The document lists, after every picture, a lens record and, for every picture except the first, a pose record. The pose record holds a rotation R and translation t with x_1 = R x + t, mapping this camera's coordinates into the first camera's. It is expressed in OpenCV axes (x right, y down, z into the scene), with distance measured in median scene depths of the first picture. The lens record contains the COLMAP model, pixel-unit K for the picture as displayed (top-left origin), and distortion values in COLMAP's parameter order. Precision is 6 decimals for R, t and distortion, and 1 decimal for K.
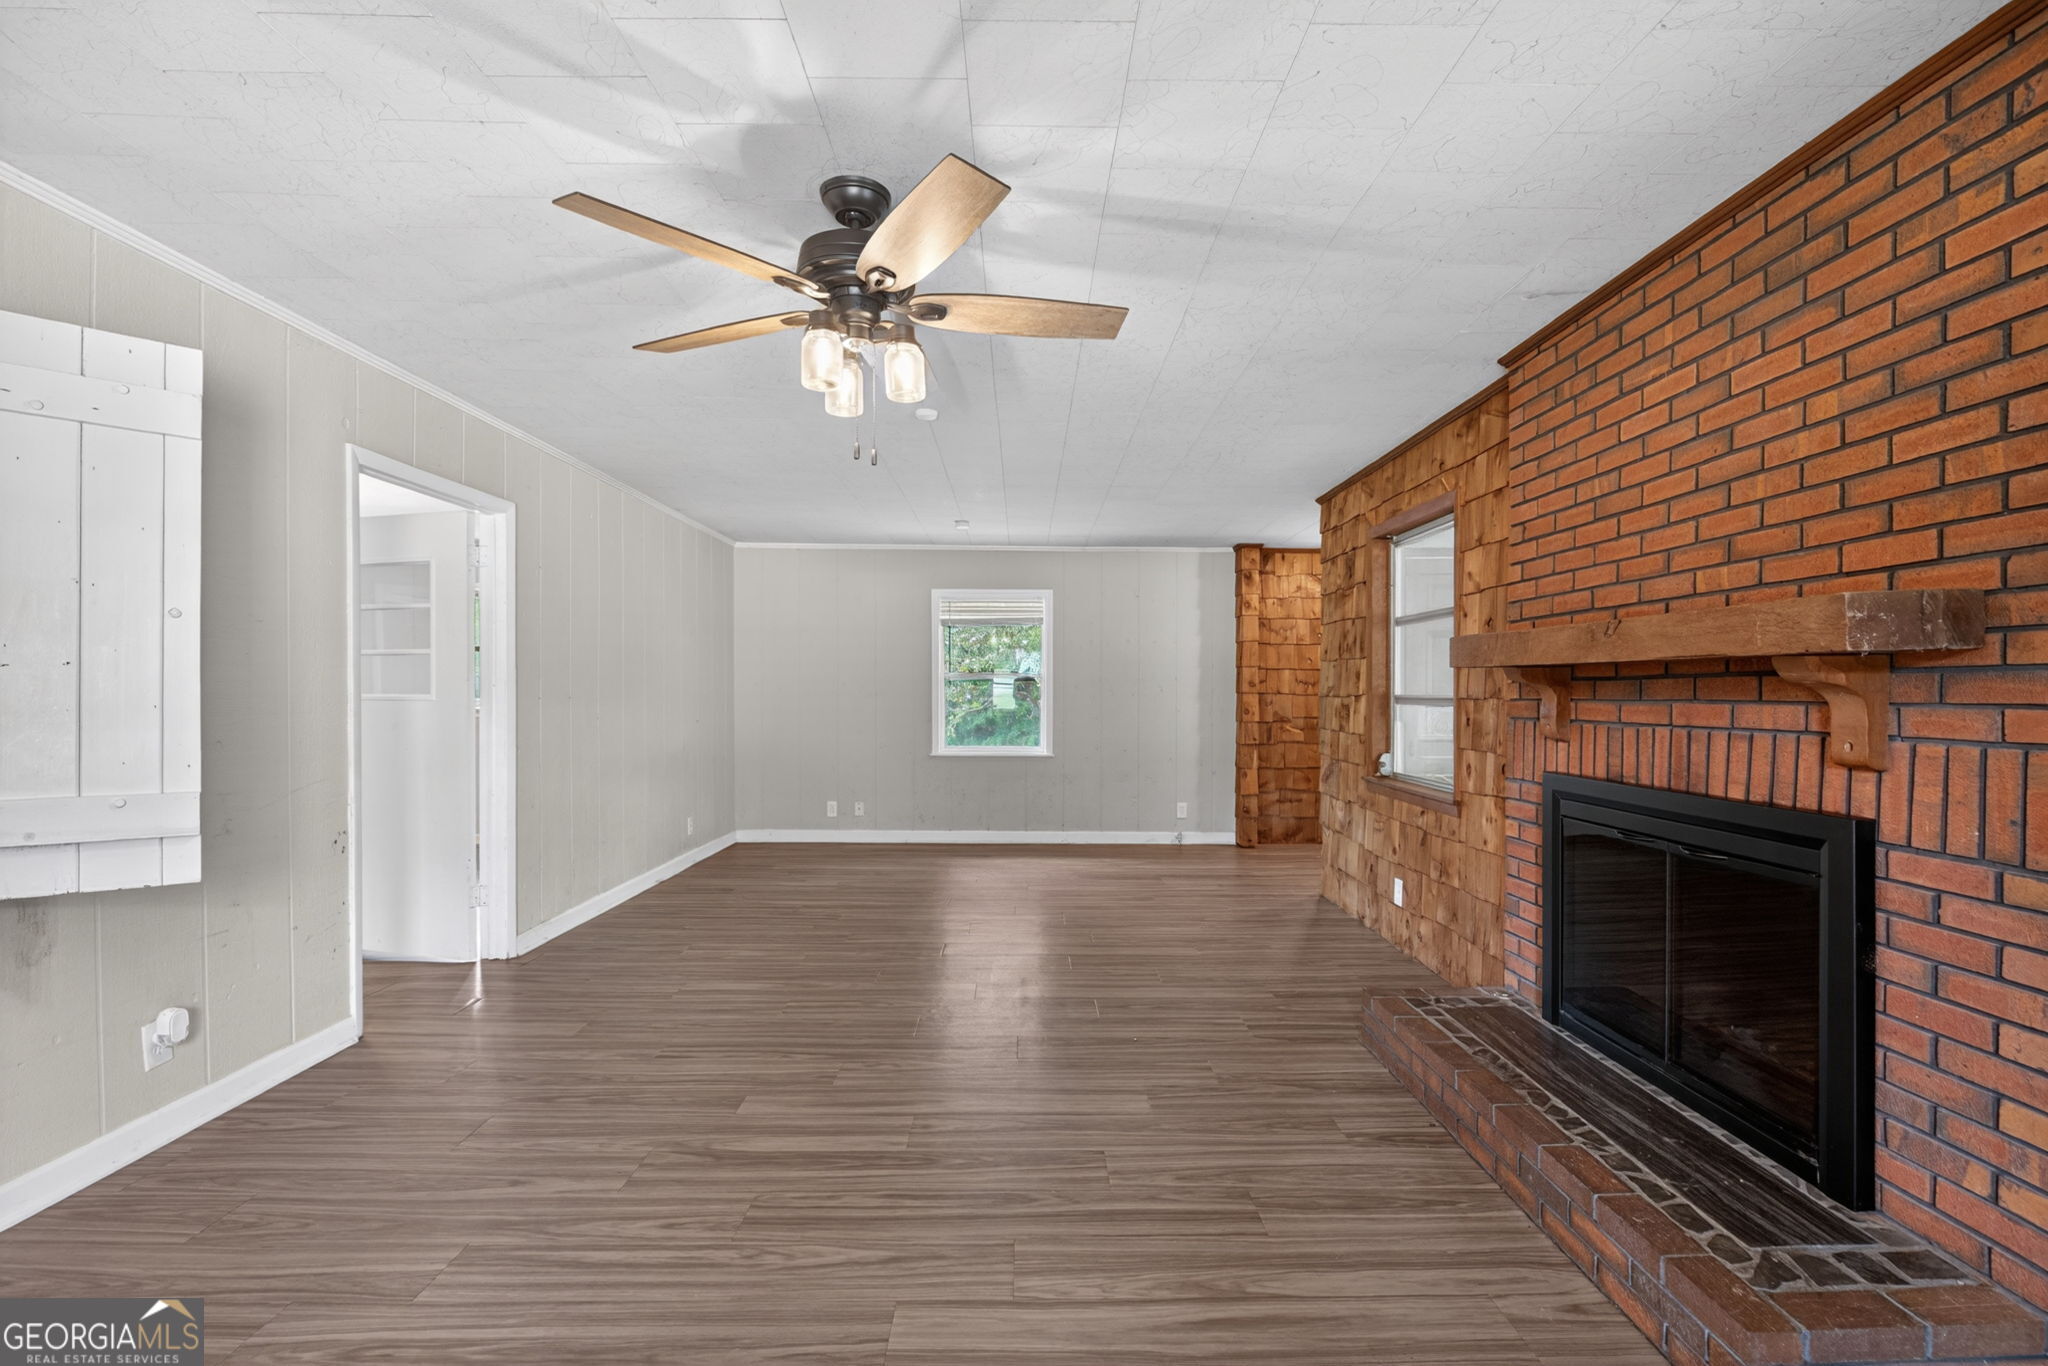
lens RADIAL K [[928.2, 0, 1013.2], [0, 928.2, 696.4], [0, 0, 1]] dist [-0.001824, -0.002264]
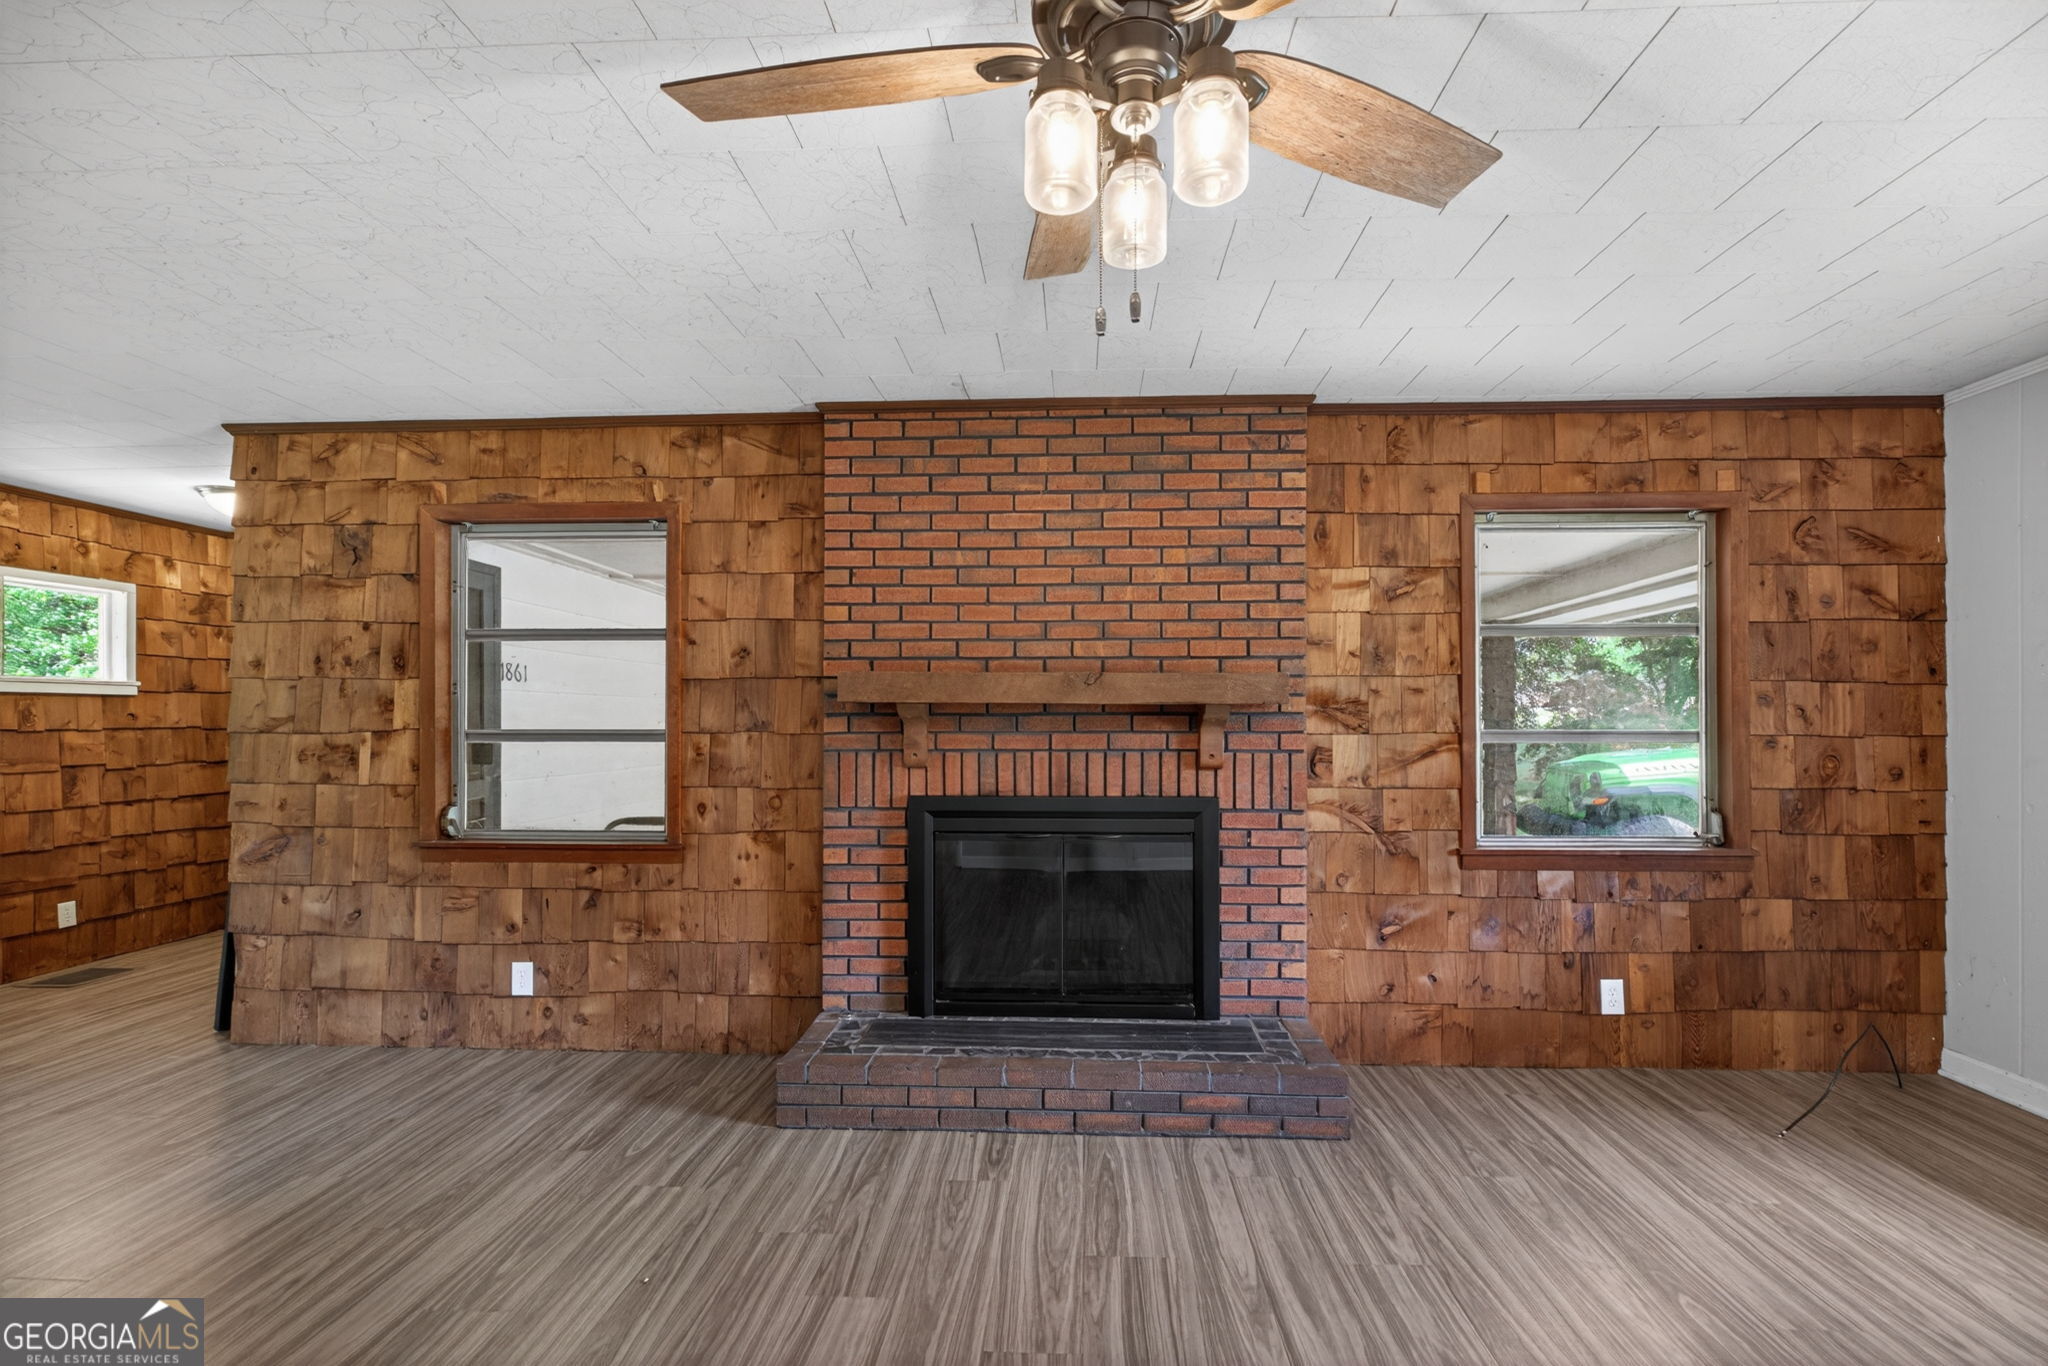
lens RADIAL K [[928.2, 0, 1070.8], [0, 928.2, 706.5], [0, 0, 1]] dist [-0.001824, -0.002264]
pose [[0.033455, 0.011076, 0.999379, -0.709639], [0.005332, 0.999922, -0.011260, -0.018737], [-0.999426, 0.005706, 0.033393, 0.987354]]
